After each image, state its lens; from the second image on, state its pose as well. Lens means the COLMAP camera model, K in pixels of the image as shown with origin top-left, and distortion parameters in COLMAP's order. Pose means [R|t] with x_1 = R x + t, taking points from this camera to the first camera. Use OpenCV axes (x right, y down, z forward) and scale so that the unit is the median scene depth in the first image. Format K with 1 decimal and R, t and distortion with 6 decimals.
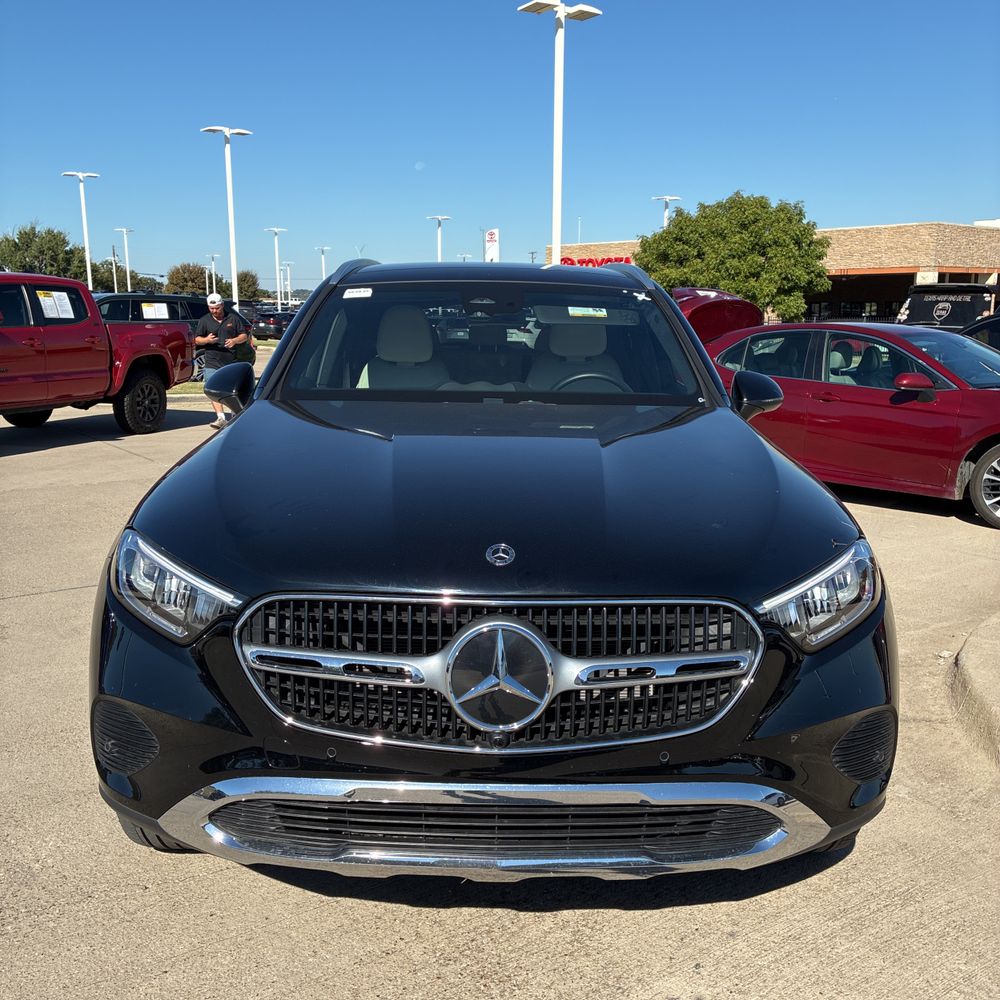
lens RADIAL K [[1021.4, 0, 492.4], [0, 1021.4, 500.1], [0, 0, 1]] dist [0.028244, 0.000000]
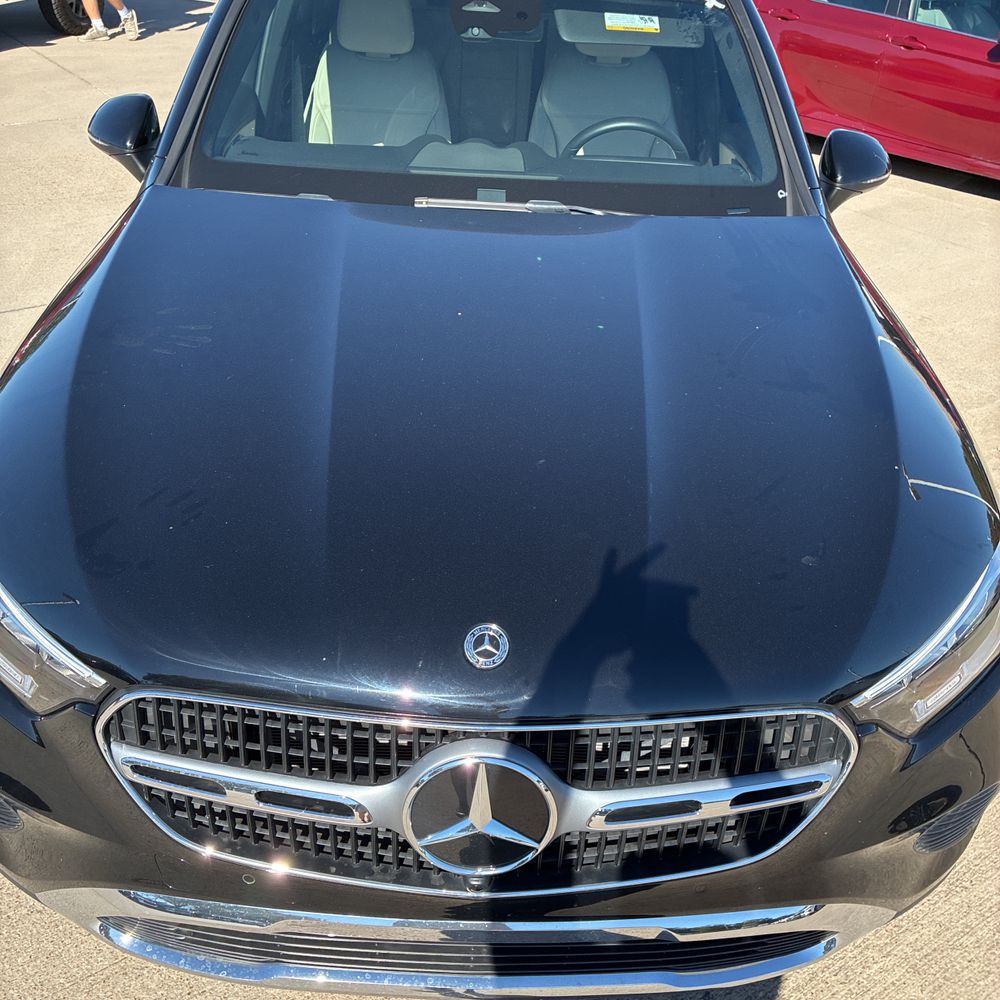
lens RADIAL K [[1021.4, 0, 501.3], [0, 1021.4, 502.8], [0, 0, 1]] dist [0.028244, 0.000000]
pose [[0.999464, 0.028916, 0.015375, 0.003997], [-0.032624, 0.920188, 0.390116, -0.234596], [-0.002868, -0.390408, 0.920637, 0.343466]]
